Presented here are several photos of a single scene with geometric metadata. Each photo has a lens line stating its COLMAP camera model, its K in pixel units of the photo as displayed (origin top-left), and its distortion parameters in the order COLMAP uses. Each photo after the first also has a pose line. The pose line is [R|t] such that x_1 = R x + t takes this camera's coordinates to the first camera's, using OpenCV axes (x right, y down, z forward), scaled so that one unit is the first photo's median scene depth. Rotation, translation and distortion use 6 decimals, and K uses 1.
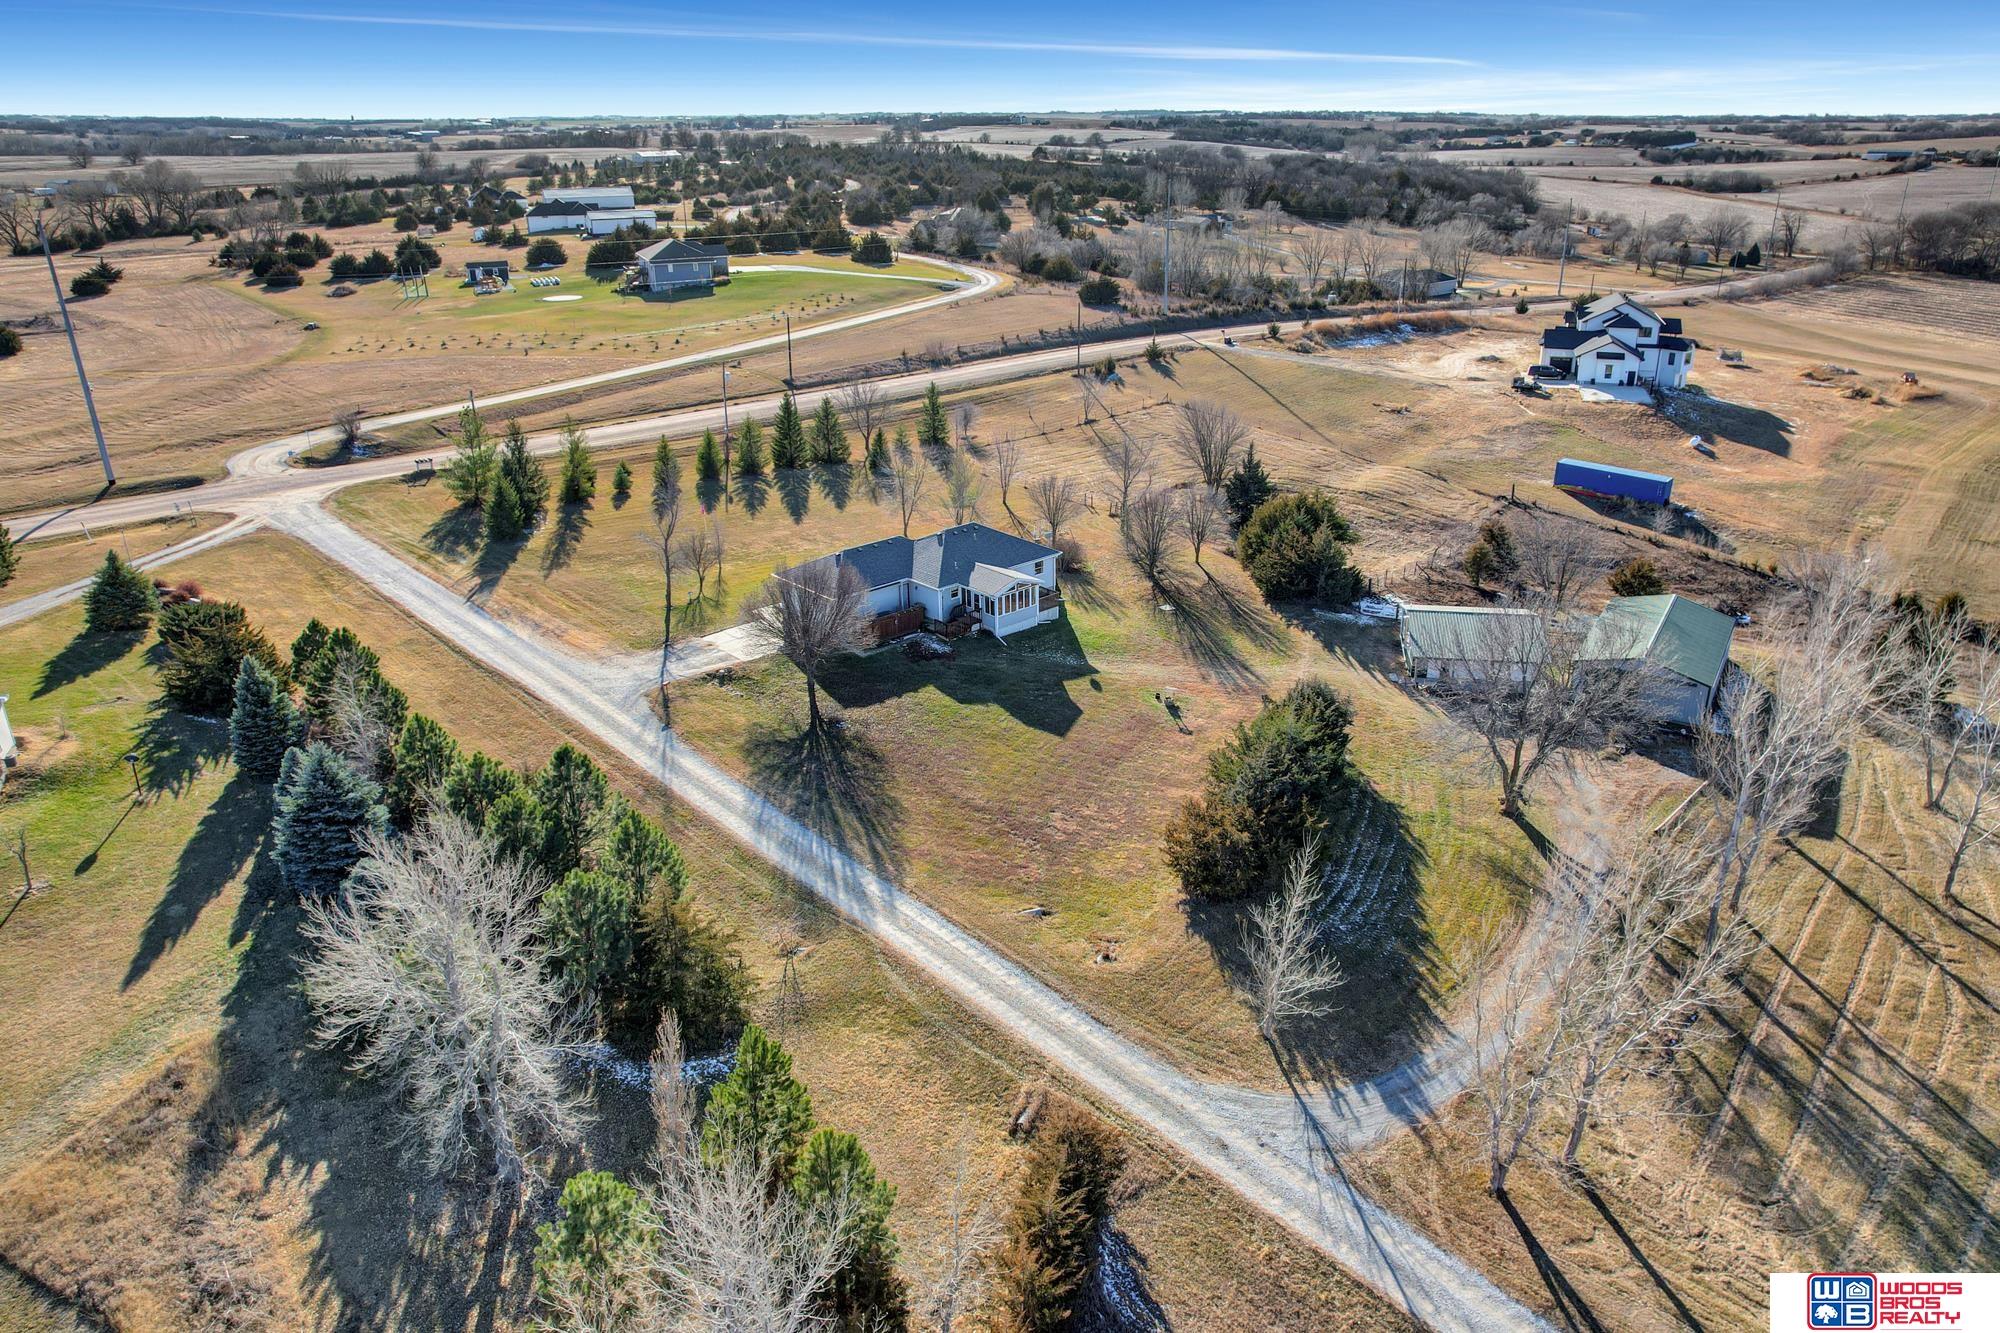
lens RADIAL K [[1265.5, 0, 1000.0], [0, 1265.5, 666.5], [0, 0, 1]] dist [-0.042611, 0.001192]
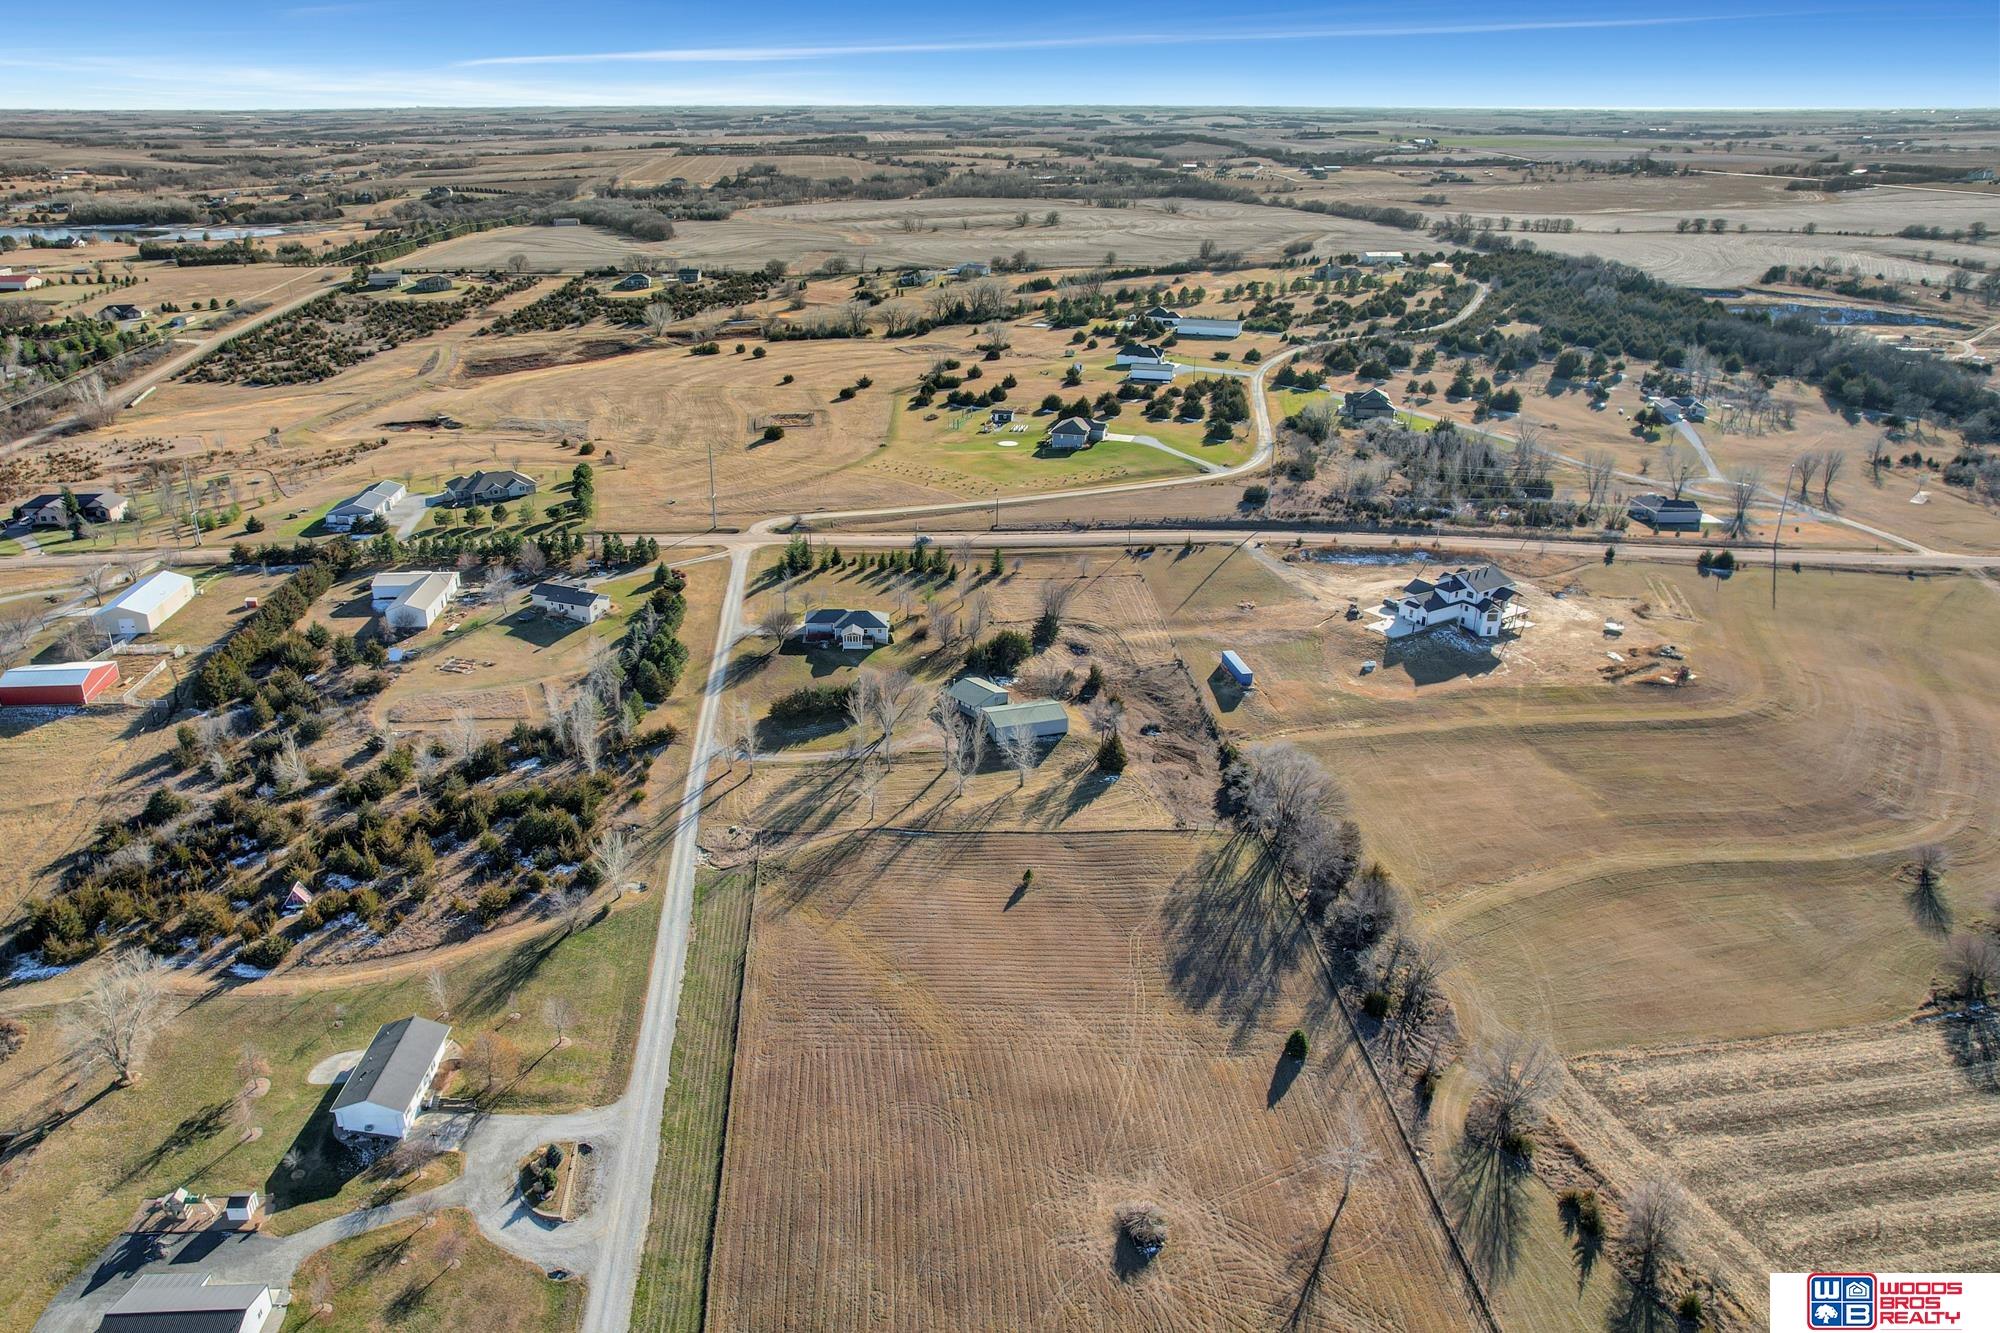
lens RADIAL K [[1265.5, 0, 1000.0], [0, 1265.5, 666.5], [0, 0, 1]] dist [-0.042611, 0.001192]
pose [[0.789002, 0.248439, -0.561919, 1.944299], [-0.254220, 0.964643, 0.069537, -0.276598], [0.559328, 0.087986, 0.824264, -1.256394]]
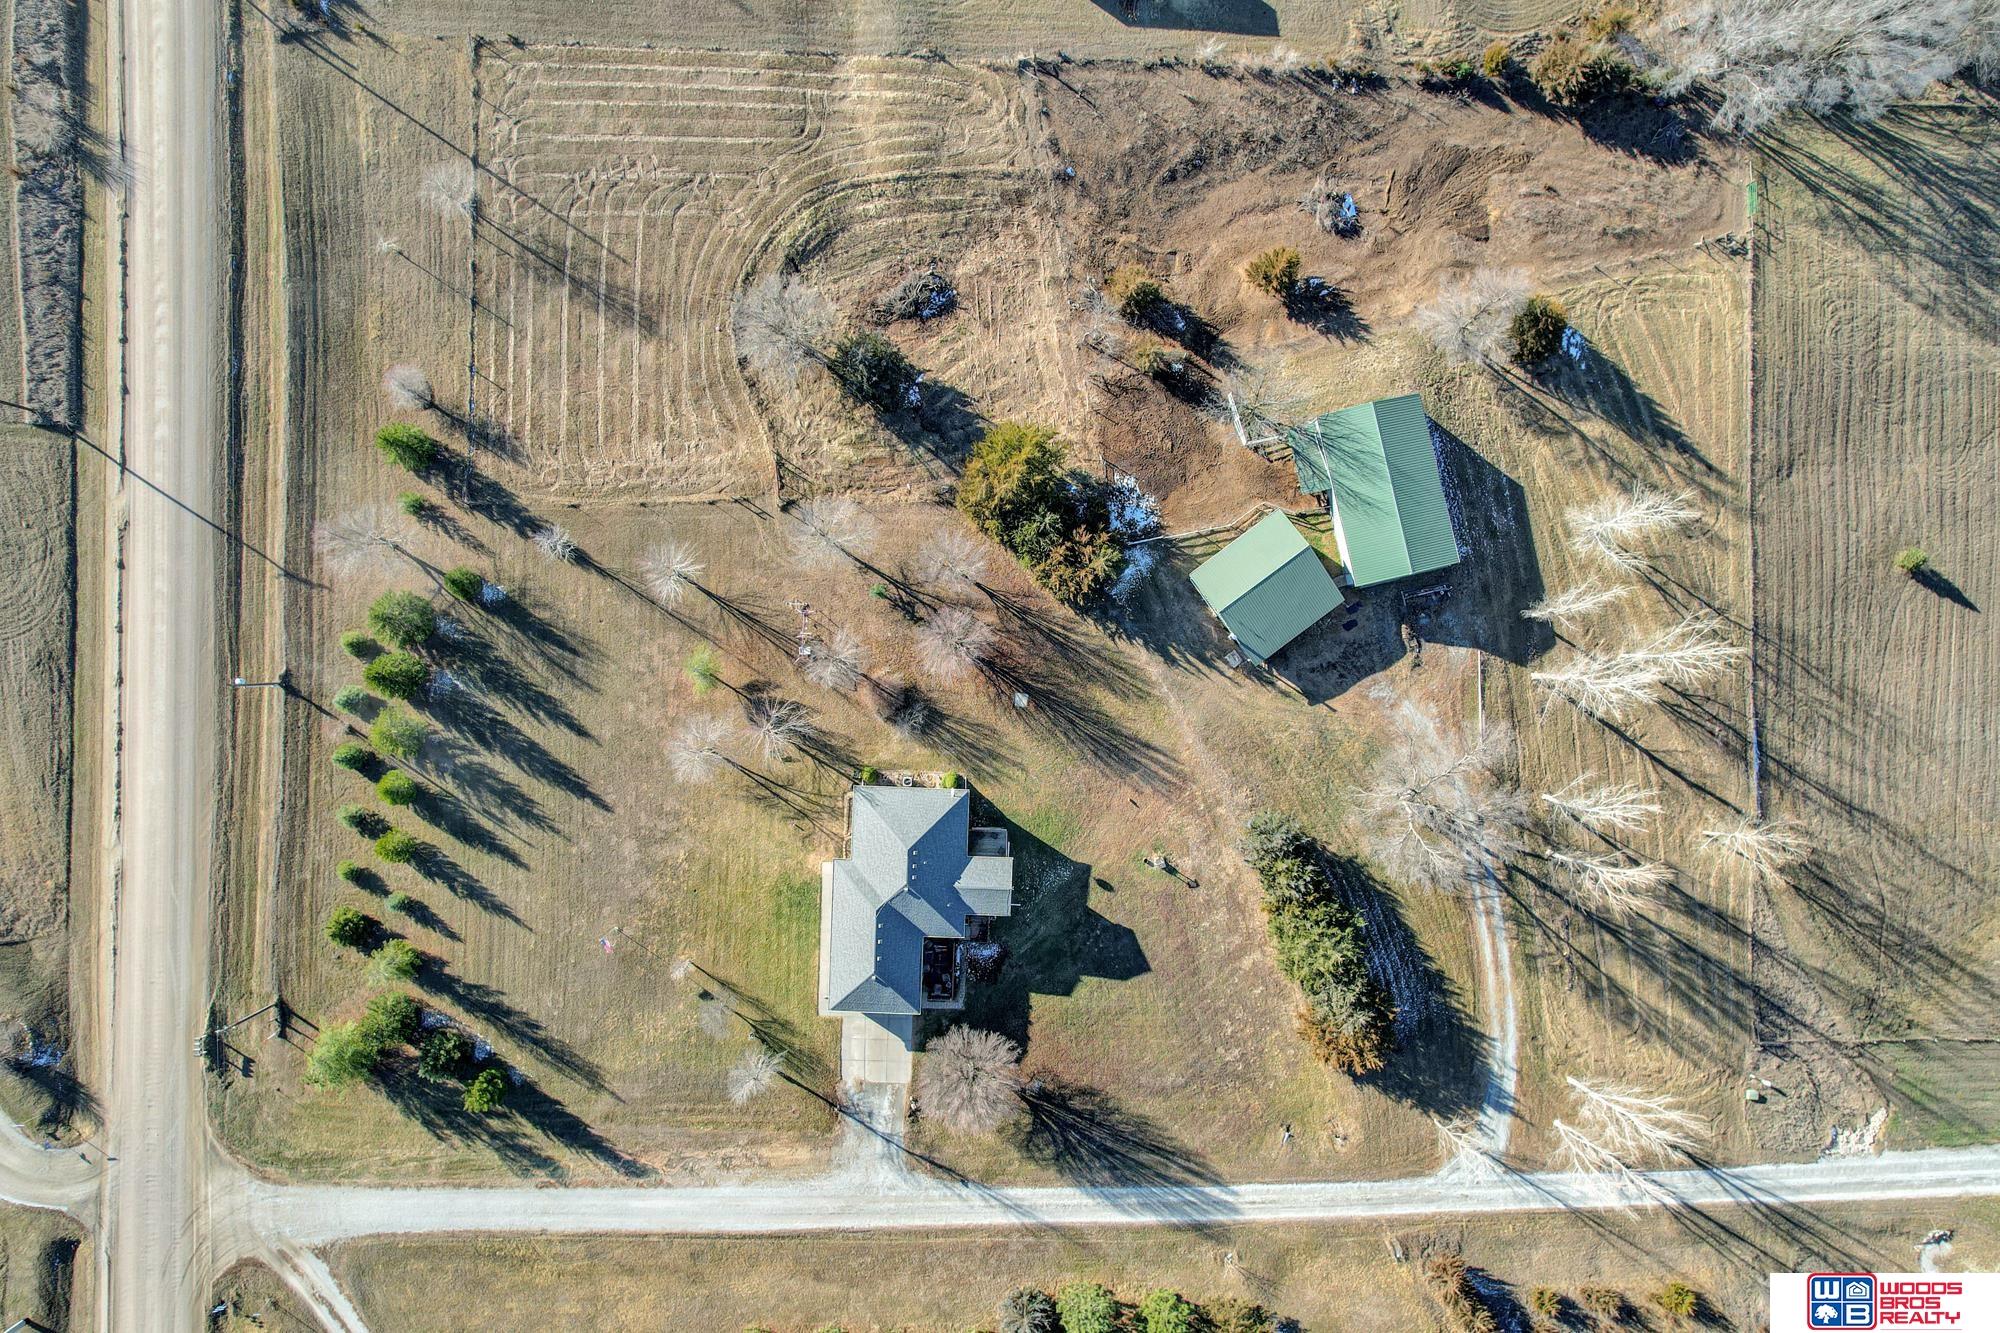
lens RADIAL K [[1265.5, 0, 1000.0], [0, 1265.5, 666.5], [0, 0, 1]] dist [-0.042611, 0.001192]
pose [[0.685721, -0.727672, -0.016709, 0.170691], [0.330358, 0.290693, 0.897976, -1.137394], [-0.648575, -0.621281, 0.439726, 0.590289]]
